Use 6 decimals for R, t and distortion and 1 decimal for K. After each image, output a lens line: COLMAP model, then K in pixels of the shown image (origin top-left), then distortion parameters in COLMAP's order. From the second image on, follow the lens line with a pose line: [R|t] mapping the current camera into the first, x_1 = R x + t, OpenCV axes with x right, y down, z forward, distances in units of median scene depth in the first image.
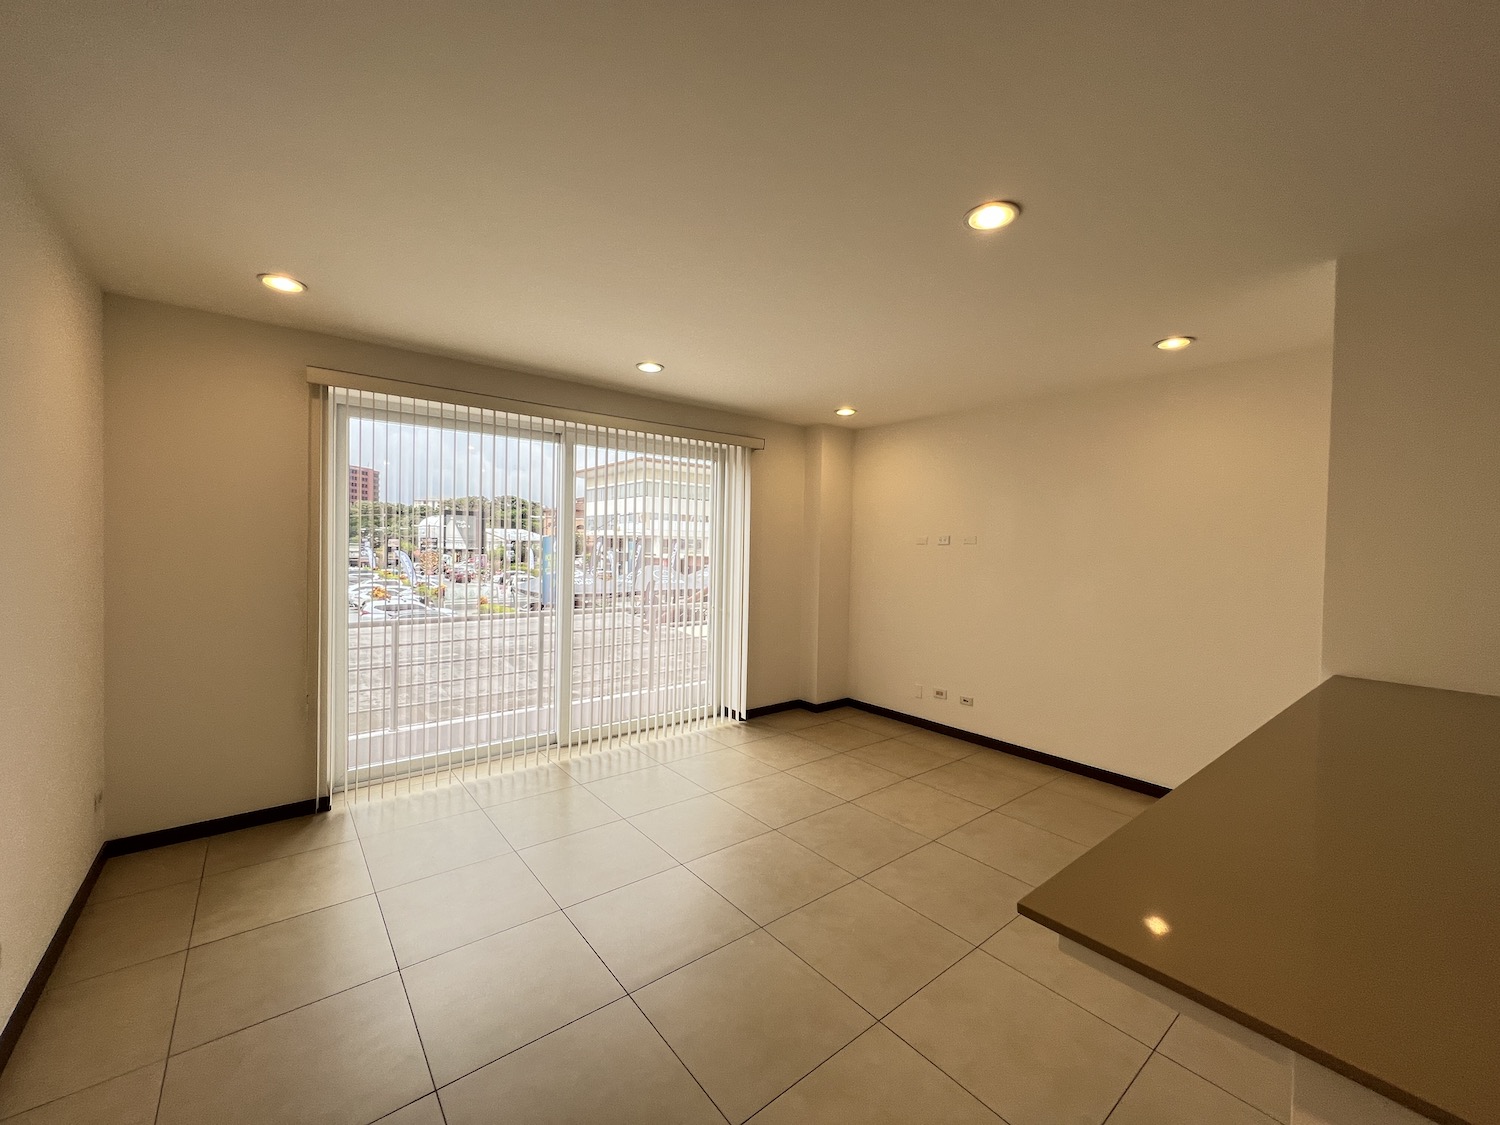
lens RADIAL K [[599.6, 0, 747.3], [0, 599.6, 558.4], [0, 0, 1]] dist [-0.001184, 0.000175]
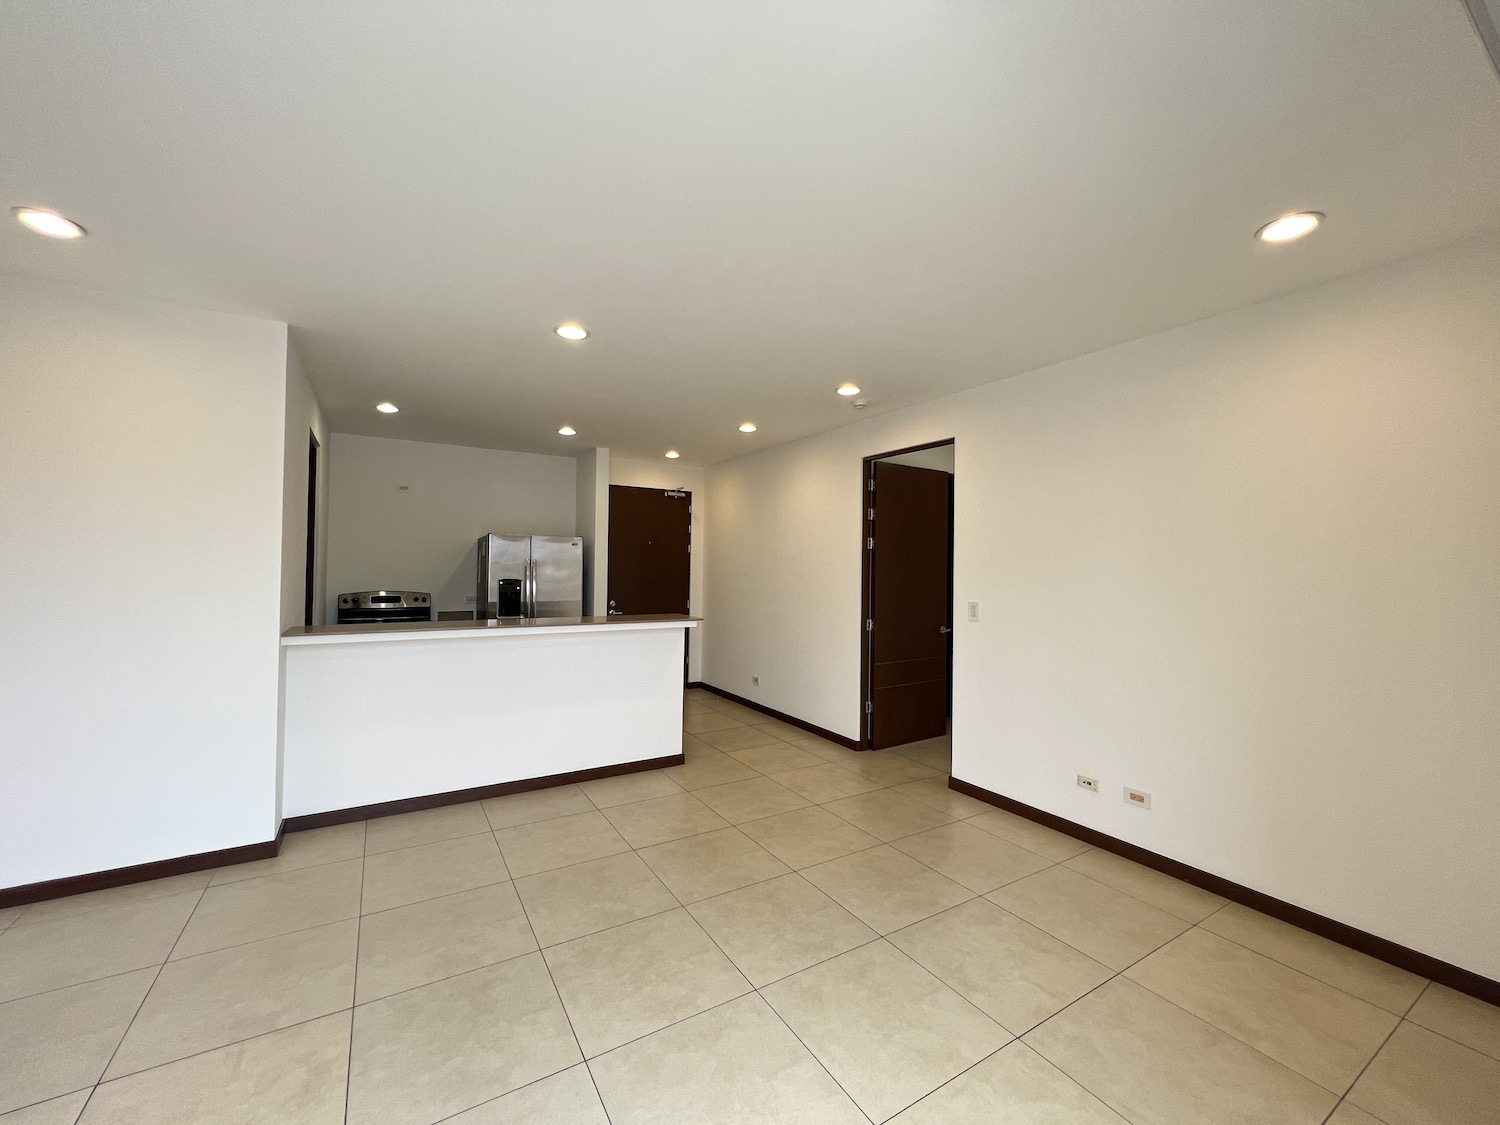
lens RADIAL K [[599.6, 0, 747.3], [0, 599.6, 558.4], [0, 0, 1]] dist [-0.001184, 0.000175]
pose [[-0.991712, -0.027606, 0.125482, -0.053399], [-0.026819, 0.999609, 0.007954, -0.003106], [-0.125652, 0.004523, -0.992064, 0.532965]]
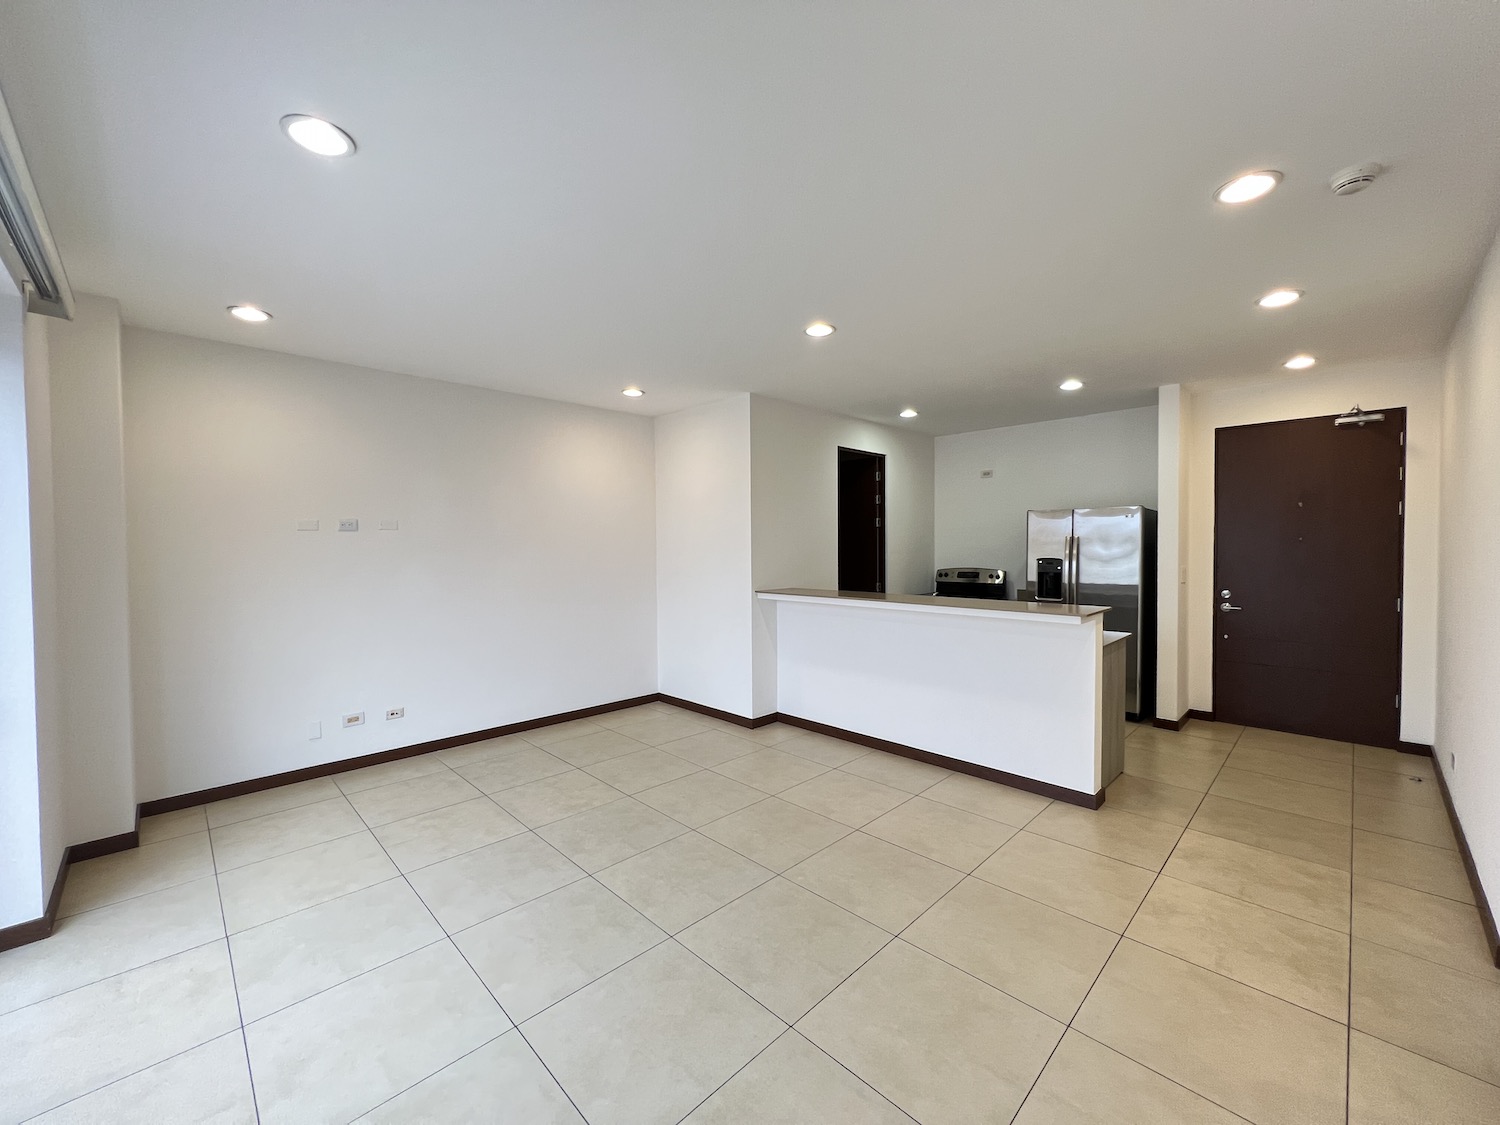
lens RADIAL K [[599.6, 0, 747.3], [0, 599.6, 558.4], [0, 0, 1]] dist [-0.001184, 0.000175]
pose [[-0.105387, -0.039656, 0.993640, -0.270398], [0.027242, 0.998714, 0.042748, -0.002537], [-0.994058, 0.031574, -0.104171, 0.301601]]
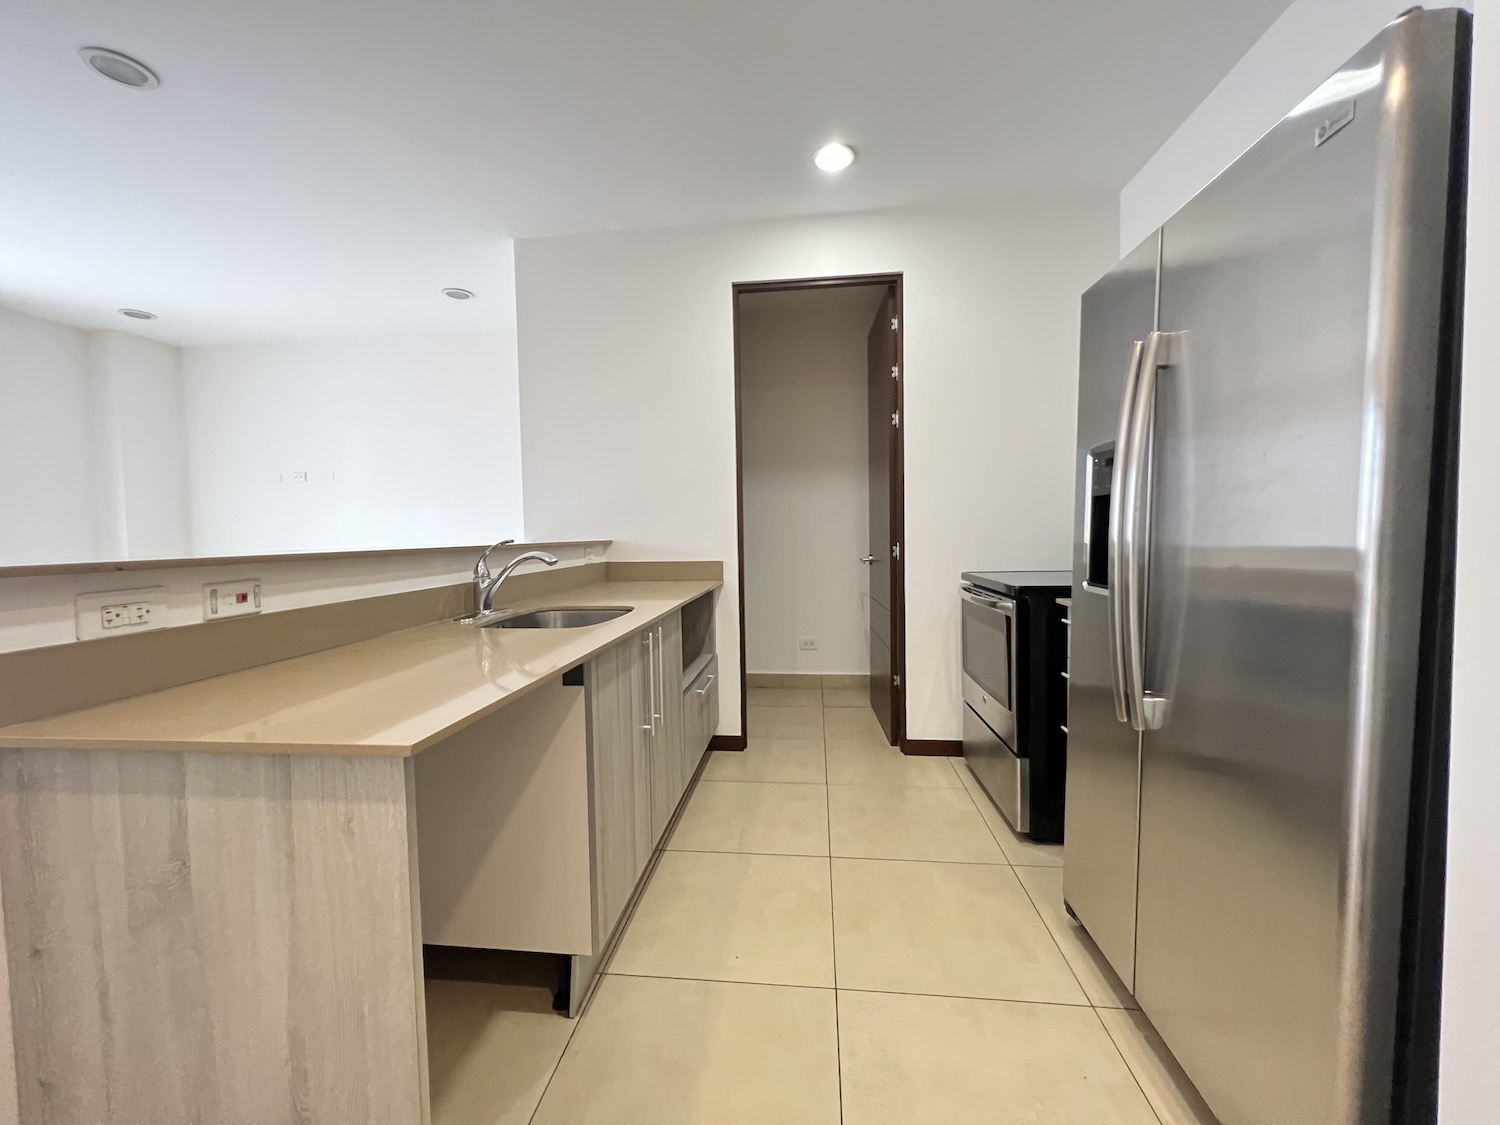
lens RADIAL K [[599.6, 0, 747.3], [0, 599.6, 558.4], [0, 0, 1]] dist [-0.001184, 0.000175]
pose [[0.707979, -0.061553, 0.703546, 0.085331], [0.045886, 0.998099, 0.041148, 0.048108], [-0.704741, 0.003151, 0.709458, -0.085509]]
